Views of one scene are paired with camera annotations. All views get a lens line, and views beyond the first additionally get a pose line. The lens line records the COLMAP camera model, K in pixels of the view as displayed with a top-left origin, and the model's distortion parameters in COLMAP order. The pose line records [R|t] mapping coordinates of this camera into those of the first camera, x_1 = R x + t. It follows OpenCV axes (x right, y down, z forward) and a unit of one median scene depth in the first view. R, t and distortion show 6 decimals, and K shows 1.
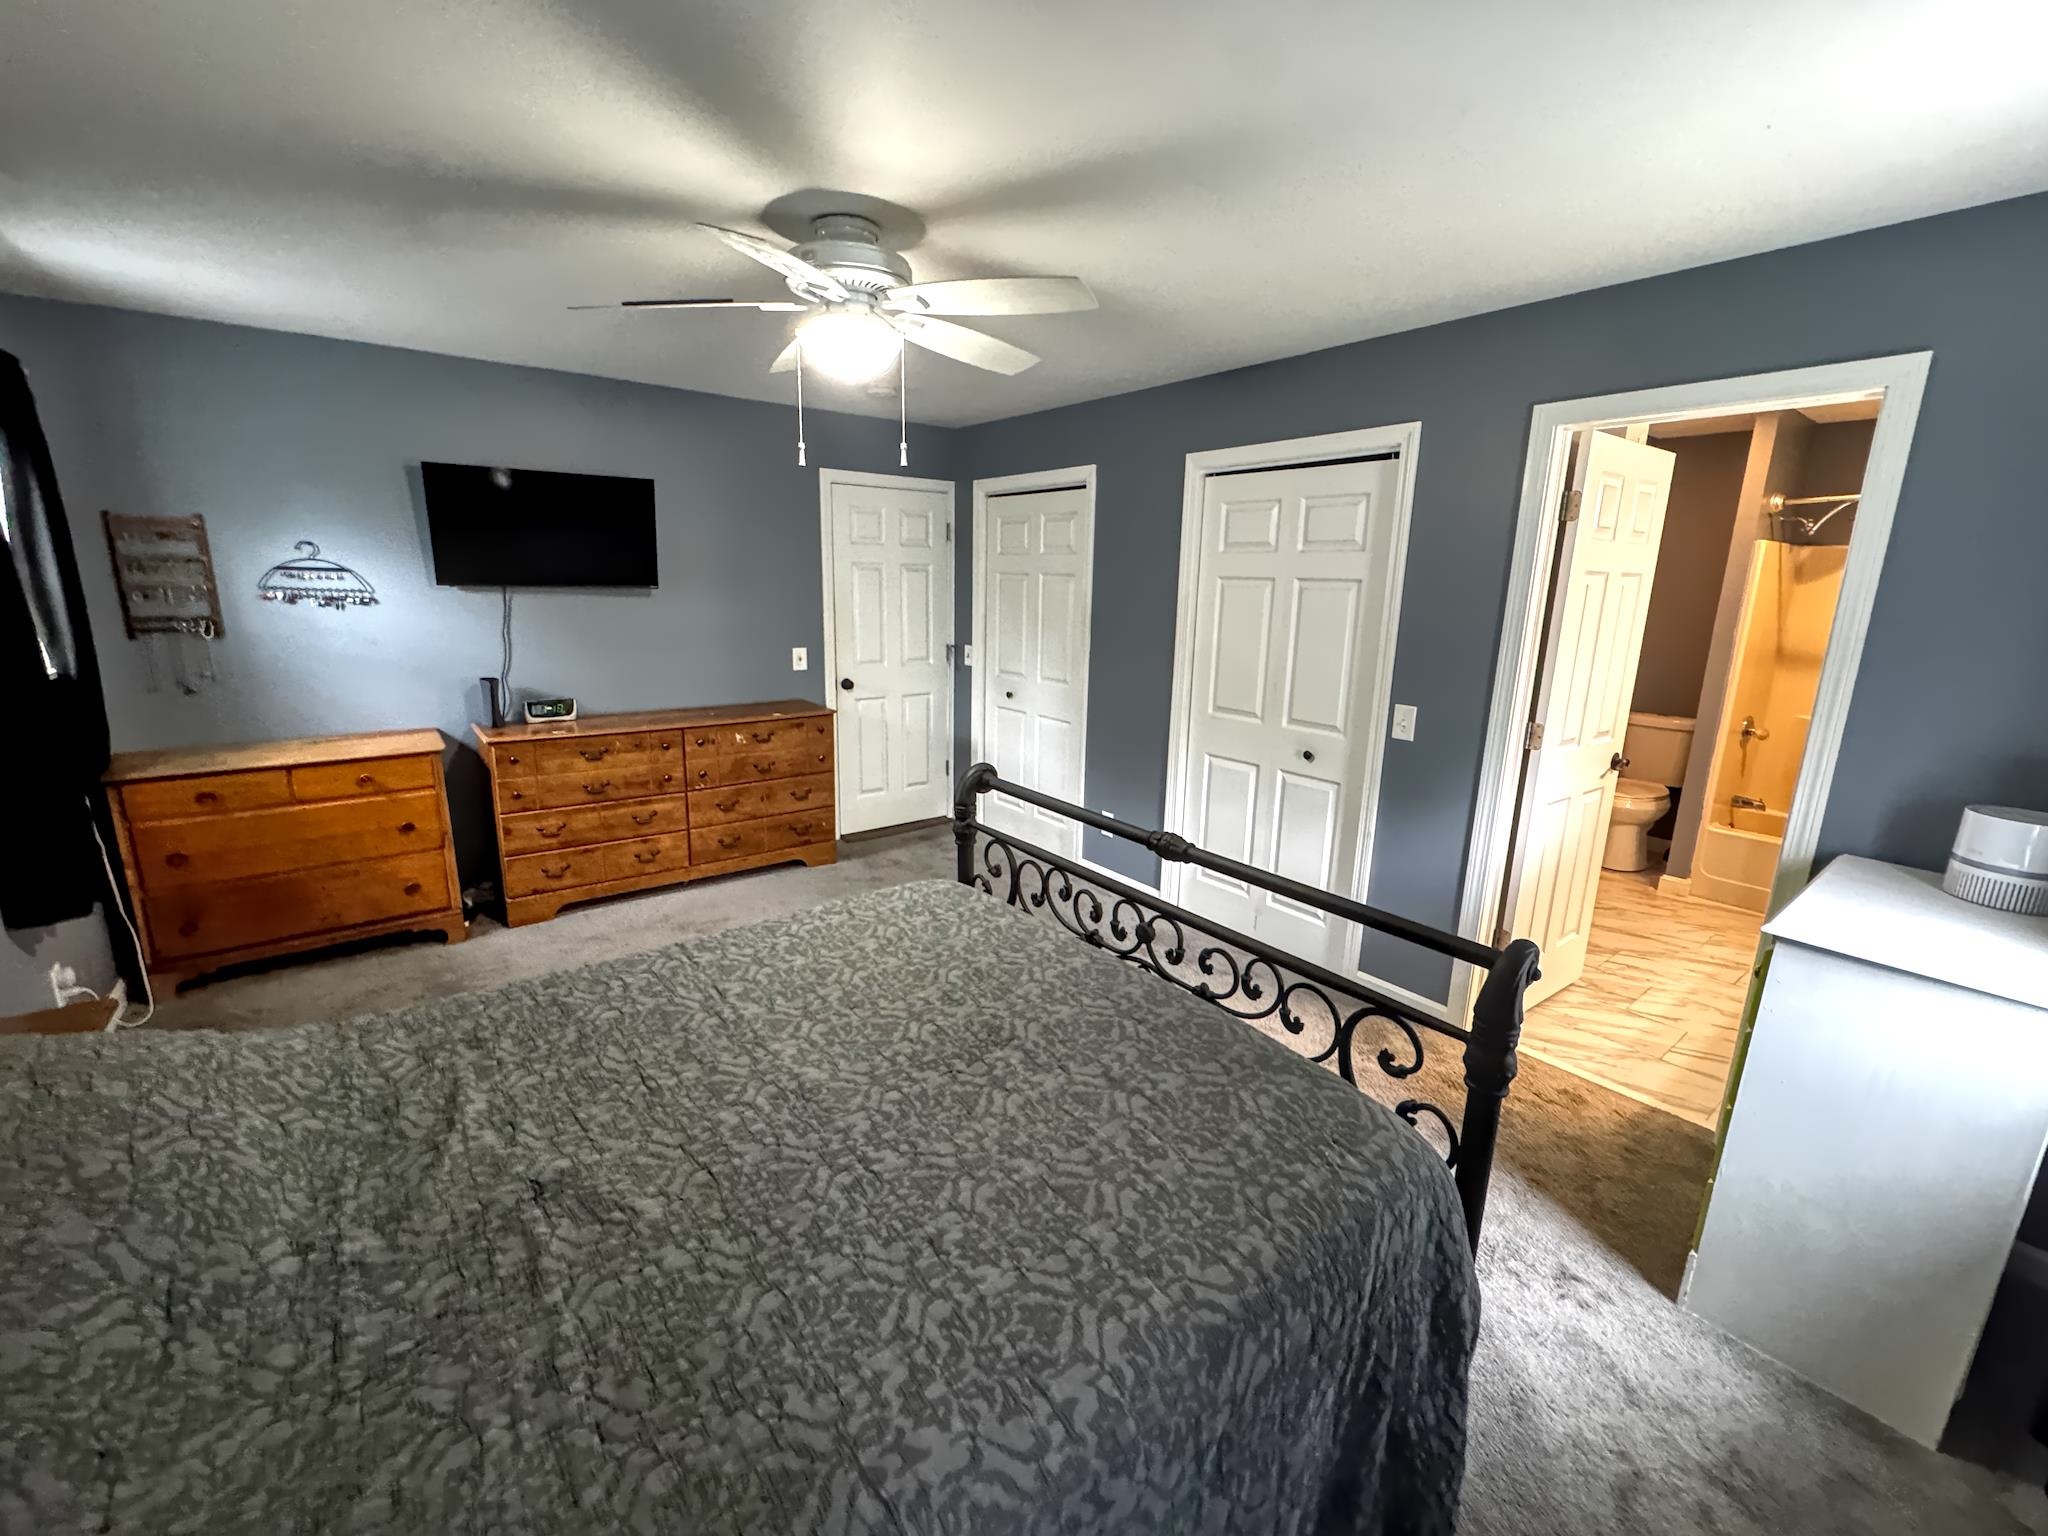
lens RADIAL K [[823.0, 0, 1024.0], [0, 823.0, 768.0], [0, 0, 1]] dist [0.000309, 0.000021]
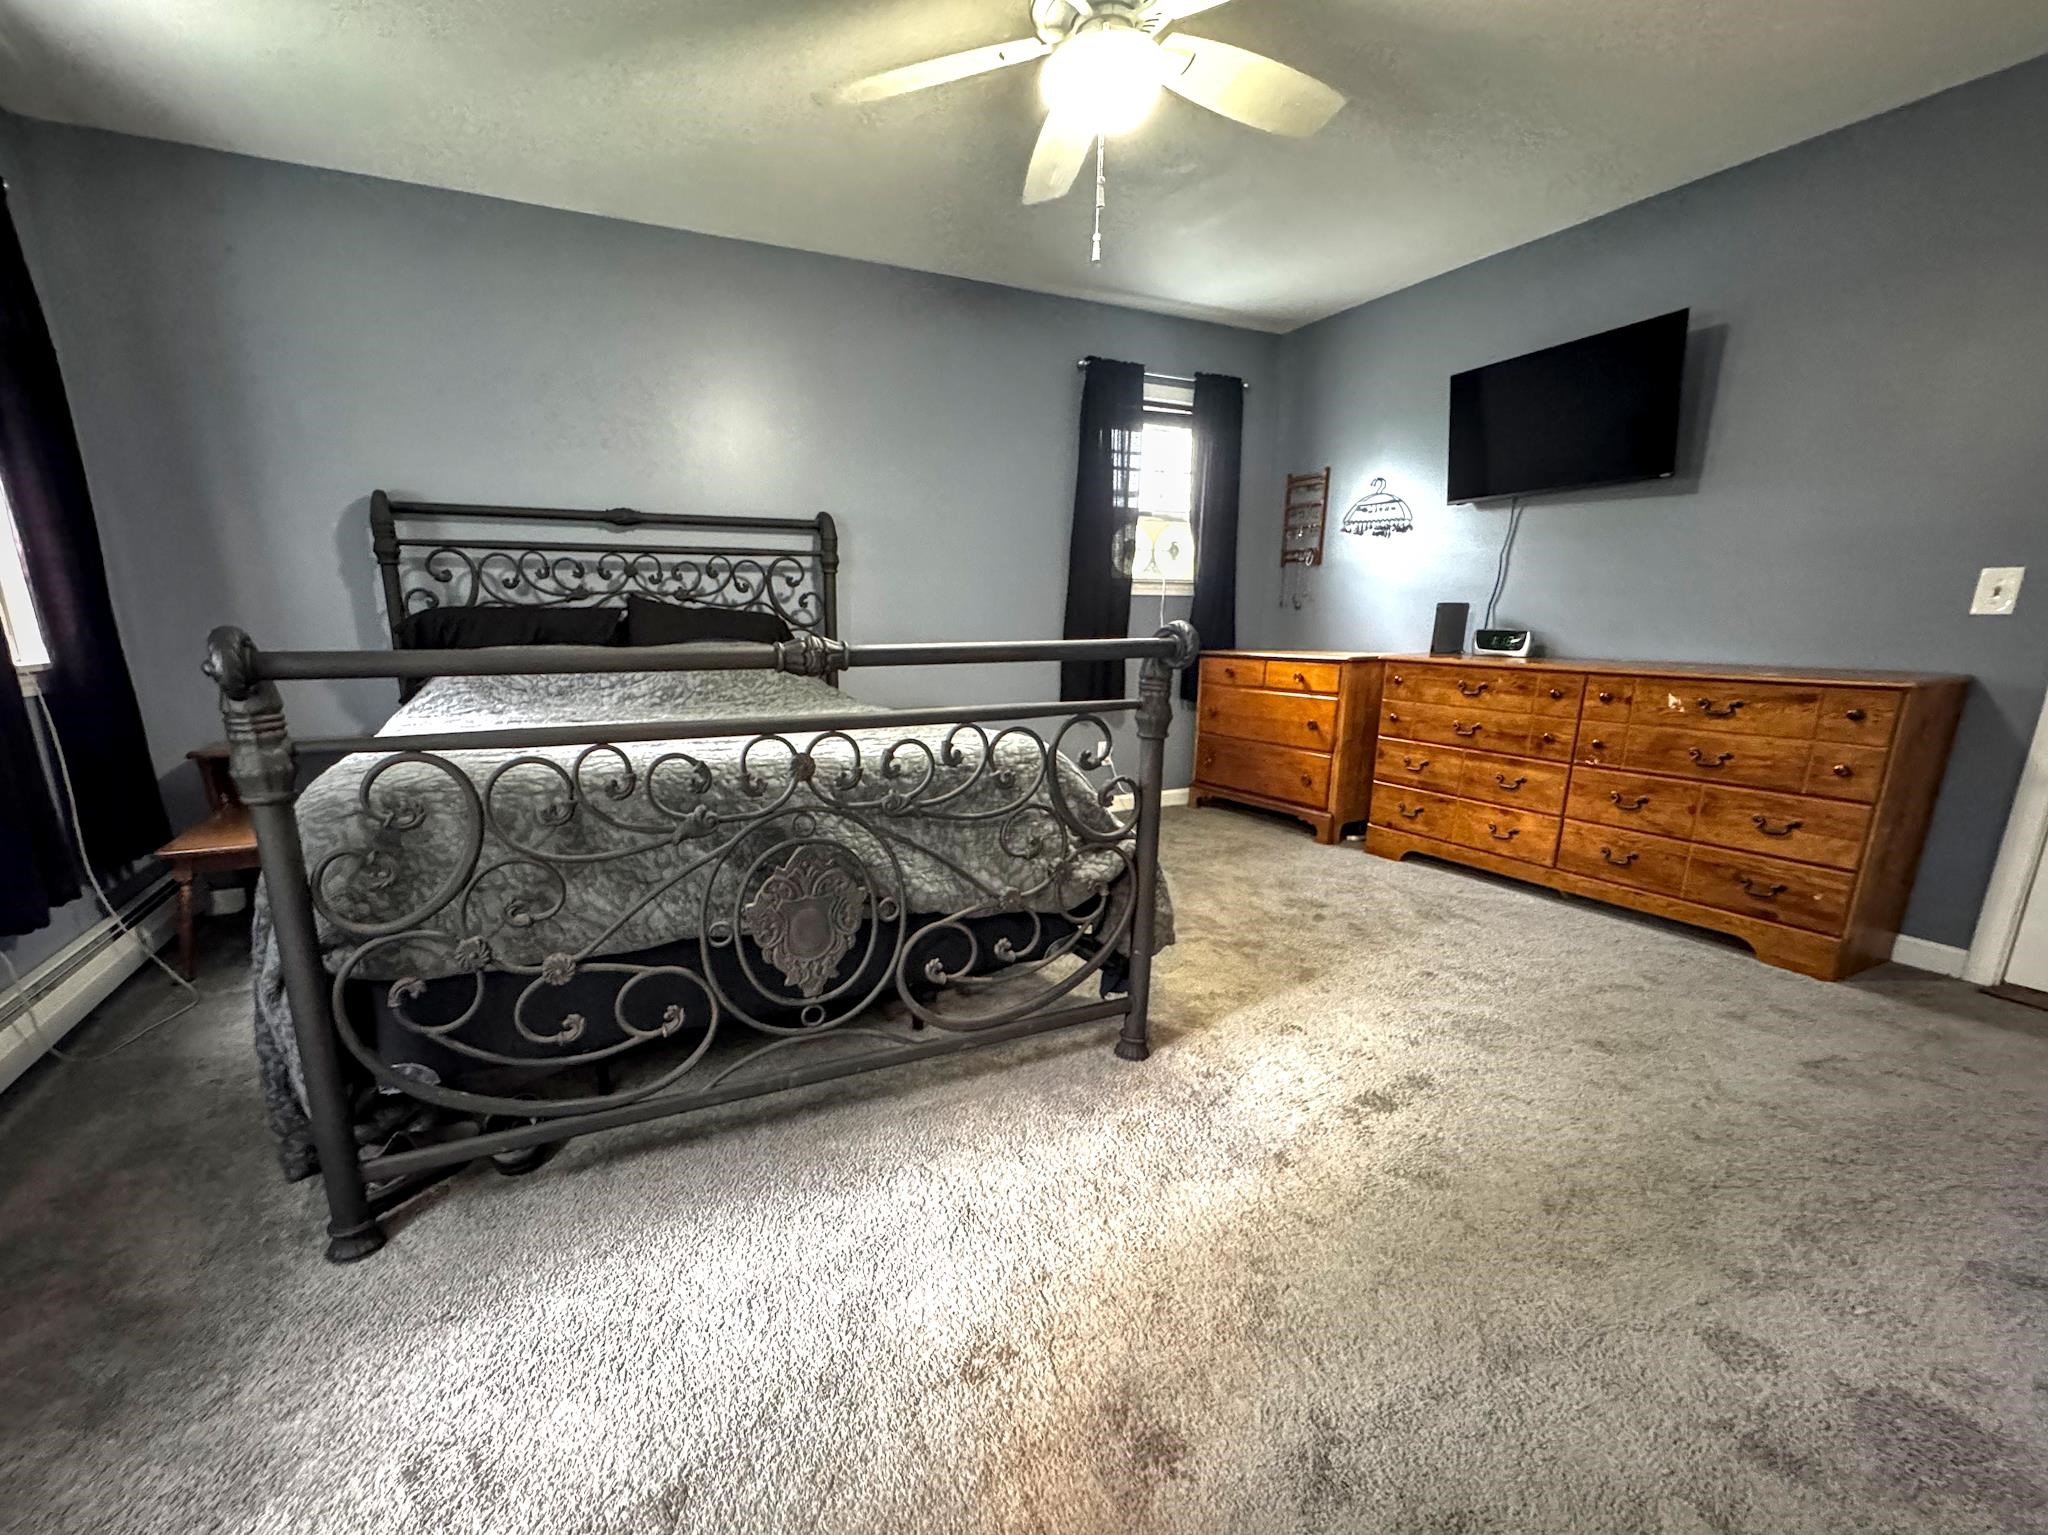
lens RADIAL K [[905.7, 0, 1014.5], [0, 905.7, 851.7], [0, 0, 1]] dist [0.001721, 0.000239]
pose [[-0.170876, 0.218875, -0.960674, 0.486539], [-0.223655, 0.940946, 0.254163, 0.009063], [0.959573, 0.258290, -0.111833, 0.688134]]
